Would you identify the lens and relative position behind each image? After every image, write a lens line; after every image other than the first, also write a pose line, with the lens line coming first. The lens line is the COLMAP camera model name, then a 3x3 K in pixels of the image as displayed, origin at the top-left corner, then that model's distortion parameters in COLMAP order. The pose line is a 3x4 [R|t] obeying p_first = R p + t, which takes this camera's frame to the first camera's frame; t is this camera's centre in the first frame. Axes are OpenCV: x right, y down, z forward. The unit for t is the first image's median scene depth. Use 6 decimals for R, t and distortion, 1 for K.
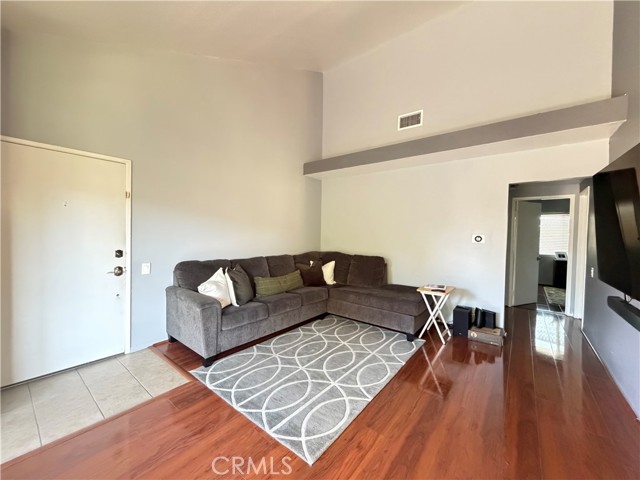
lens RADIAL K [[255.2, 0, 318.8], [0, 255.2, 239.9], [0, 0, 1]] dist [-0.001332, 0.000033]
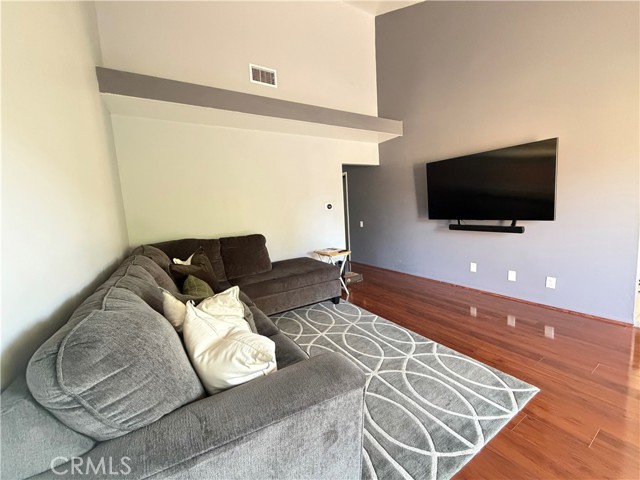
lens RADIAL K [[255.2, 0, 319.7], [0, 255.2, 238.6], [0, 0, 1]] dist [-0.001332, 0.000033]
pose [[0.341432, -0.140984, 0.929273, -0.758349], [0.085214, 0.989258, 0.118775, -0.001765], [-0.936036, 0.038634, 0.349778, 0.852671]]
